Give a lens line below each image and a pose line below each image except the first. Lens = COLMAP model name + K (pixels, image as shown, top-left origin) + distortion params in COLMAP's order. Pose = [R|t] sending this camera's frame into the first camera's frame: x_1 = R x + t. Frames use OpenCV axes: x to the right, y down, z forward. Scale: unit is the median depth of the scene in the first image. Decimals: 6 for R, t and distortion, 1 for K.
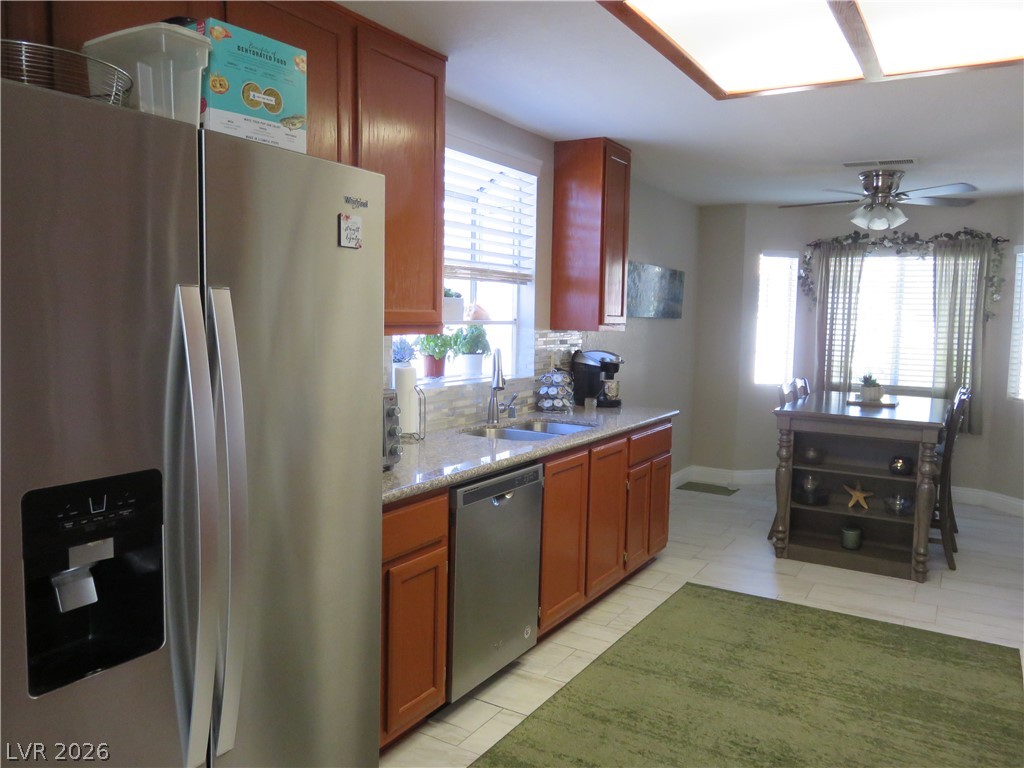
lens RADIAL K [[766.0, 0, 515.8], [0, 766.0, 386.8], [0, 0, 1]] dist [-0.011384, 0.005032]
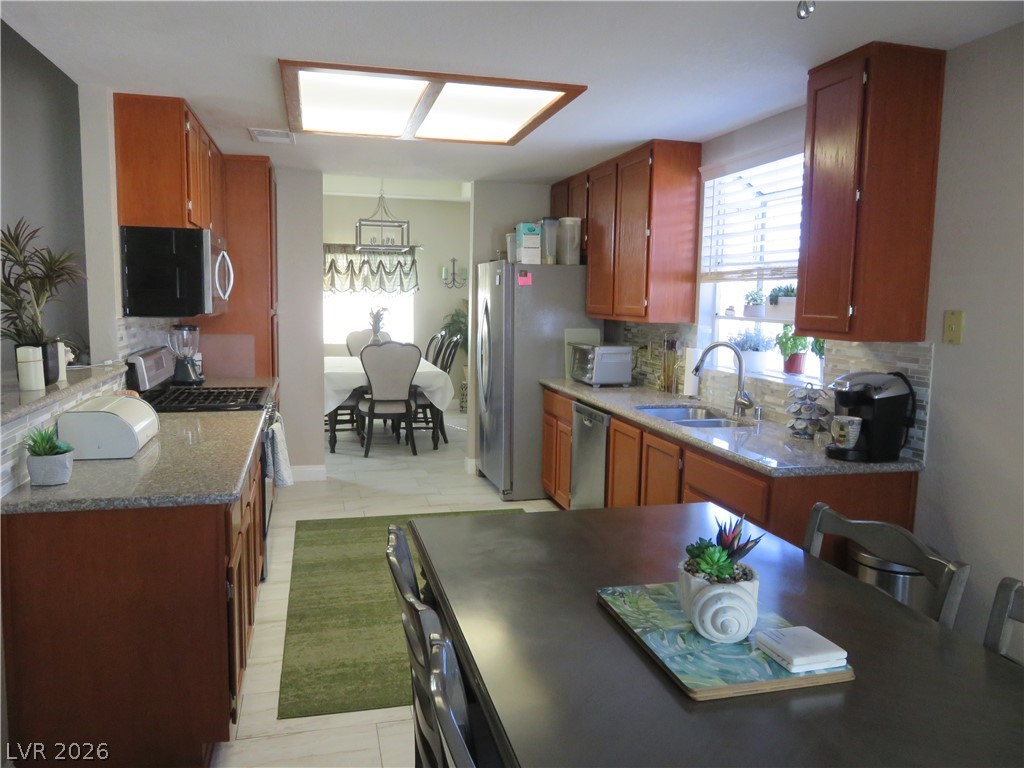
lens RADIAL K [[766.0, 0, 510.3], [0, 766.0, 379.6], [0, 0, 1]] dist [-0.011384, 0.005032]
pose [[-0.701424, 0.042619, -0.711469, 0.842987], [-0.098396, 0.982862, 0.155883, -0.119958], [0.705920, 0.179346, -0.685210, 1.337667]]
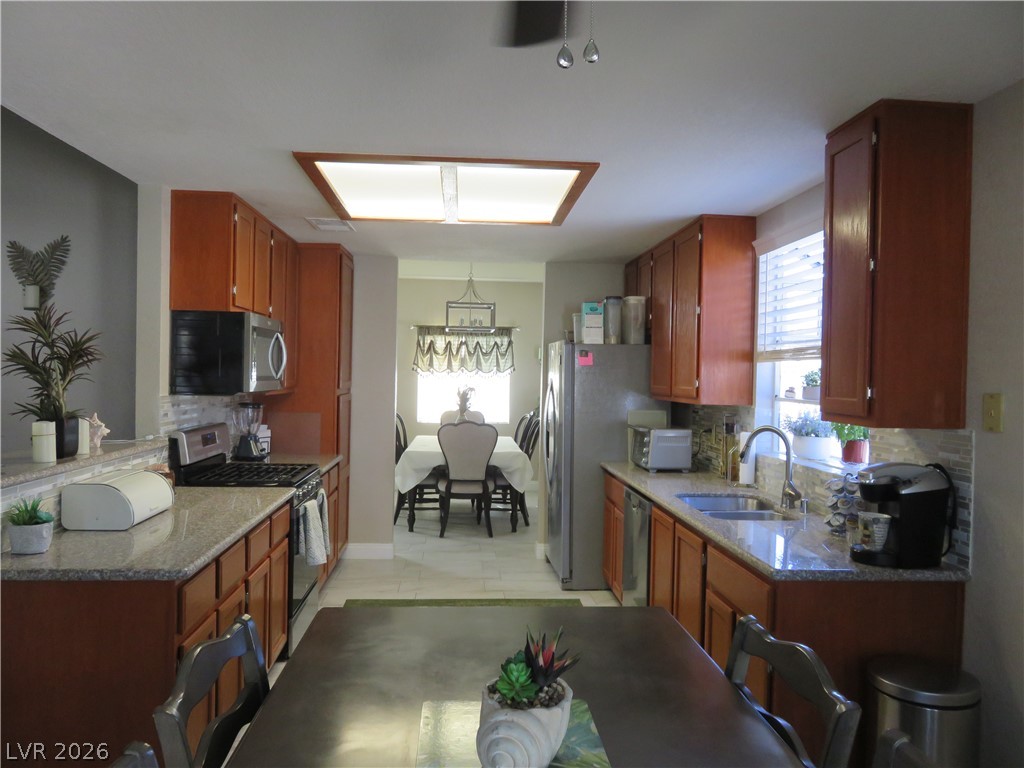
lens RADIAL K [[766.0, 0, 510.3], [0, 766.0, 379.4], [0, 0, 1]] dist [-0.011384, 0.005032]
pose [[-0.818985, -0.034587, -0.572771, 0.722232], [-0.090192, 0.993533, 0.068969, -0.130338], [0.566682, 0.108144, -0.816809, 1.403926]]
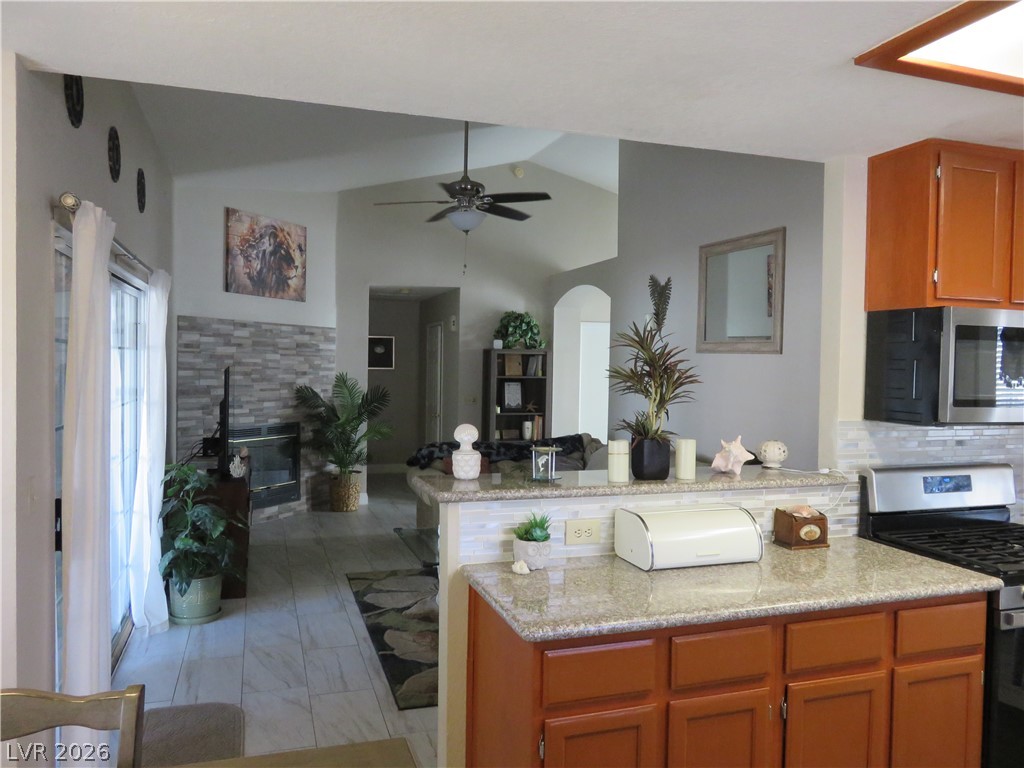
lens RADIAL K [[766.0, 0, 516.1], [0, 766.0, 384.2], [0, 0, 1]] dist [-0.011384, 0.005032]
pose [[-0.759733, -0.054403, 0.647956, 0.309456], [0.024954, 0.993320, 0.112658, -0.134629], [-0.649756, 0.101759, -0.753301, 1.173172]]
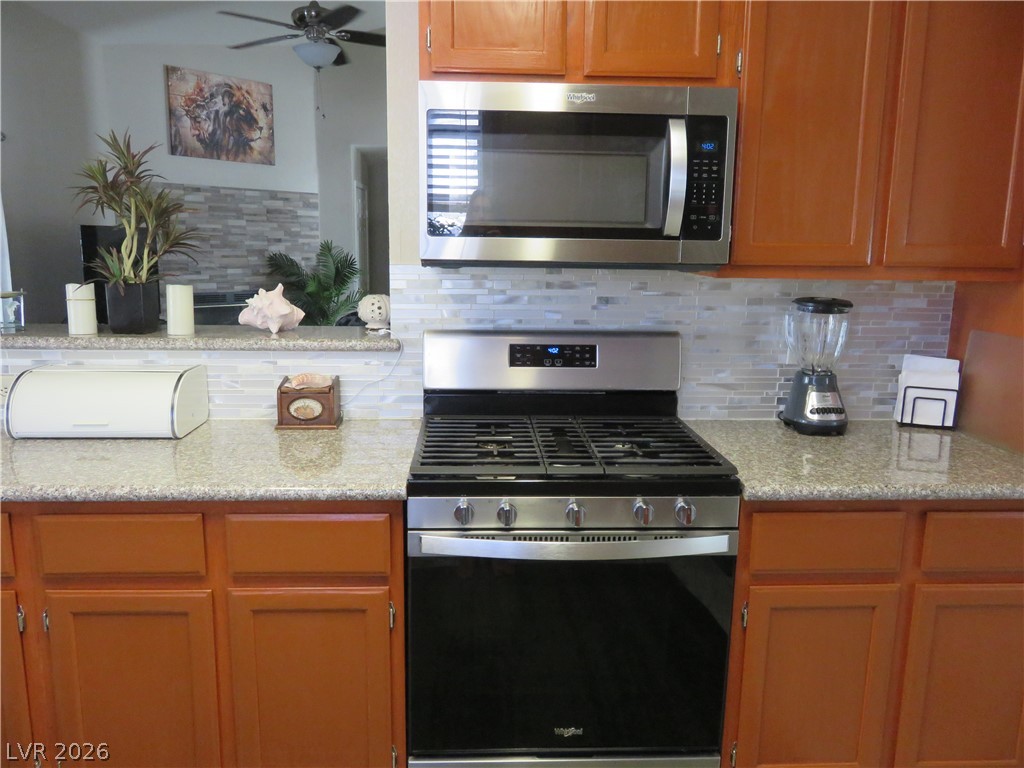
lens RADIAL K [[766.0, 0, 512.8], [0, 766.0, 384.0], [0, 0, 1]] dist [-0.011384, 0.005032]
pose [[-0.550277, -0.180753, 0.815183, 0.048359], [0.050088, 0.967384, 0.248312, -0.058453], [-0.833479, 0.177471, -0.523275, 0.657448]]
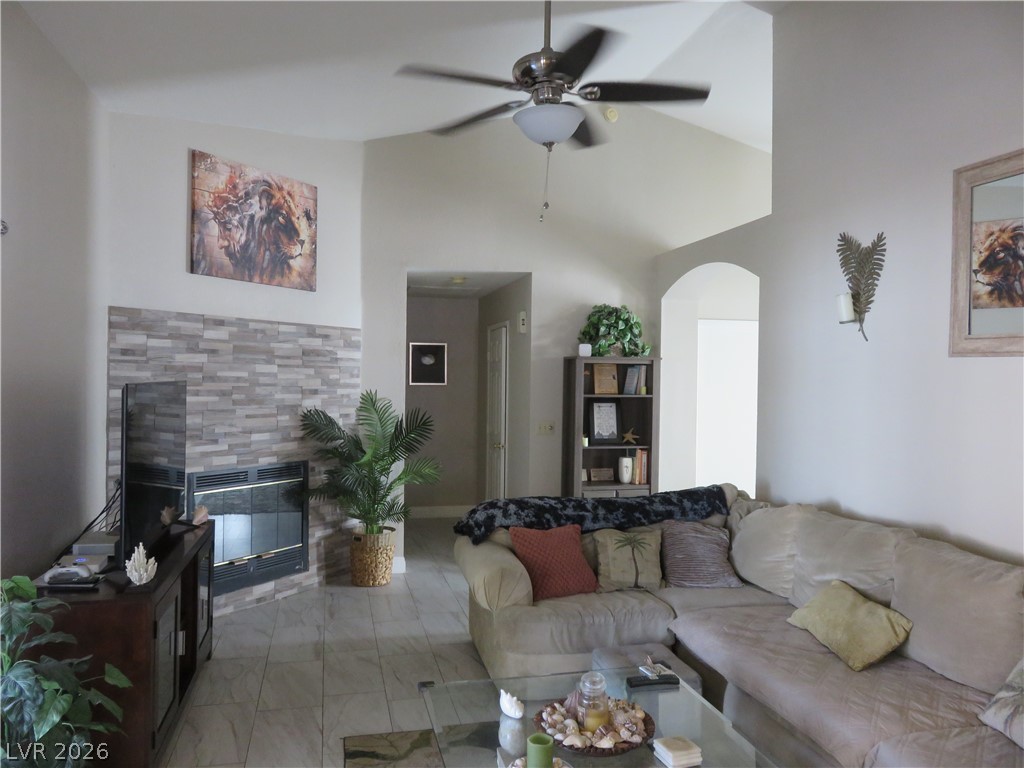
lens RADIAL K [[766.0, 0, 514.1], [0, 766.0, 384.0], [0, 0, 1]] dist [-0.011384, 0.005032]
pose [[-0.700387, -0.039379, 0.712676, 0.720356], [0.036647, 0.995176, 0.091004, -0.085817], [-0.712822, 0.089855, -0.695565, 0.779263]]
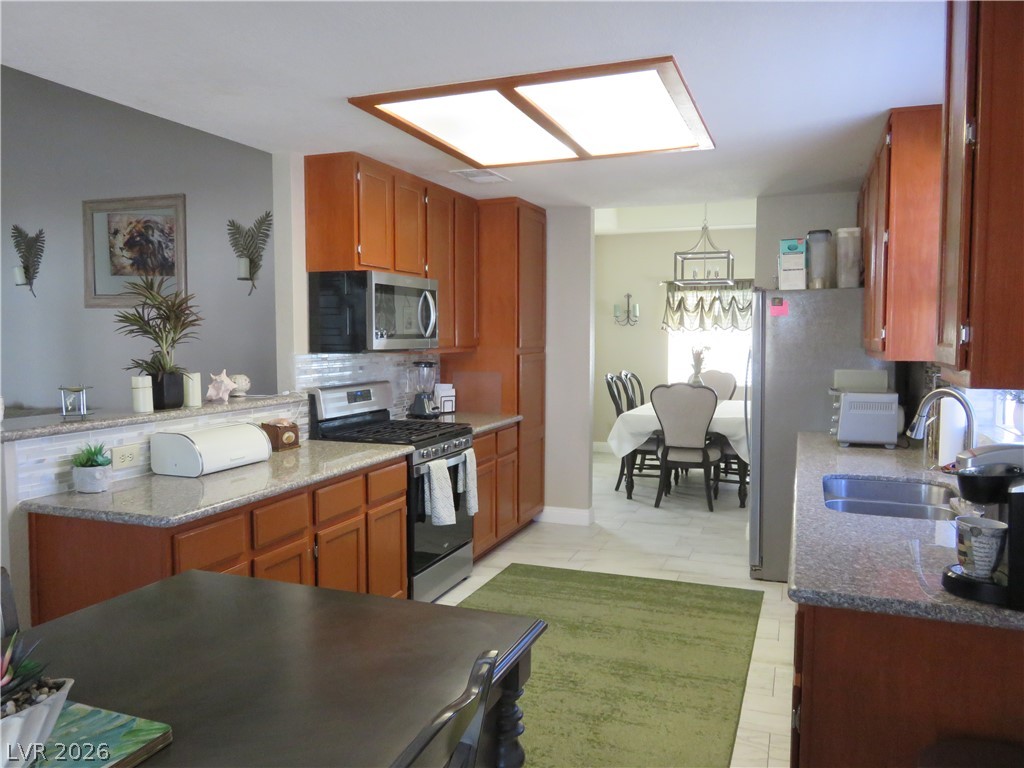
lens RADIAL K [[766.0, 0, 510.9], [0, 766.0, 378.0], [0, 0, 1]] dist [-0.011384, 0.005032]
pose [[-0.984472, -0.013735, -0.175001, 0.444702], [-0.039084, 0.989061, 0.142237, -0.128133], [0.171133, 0.146868, -0.974240, 1.415883]]
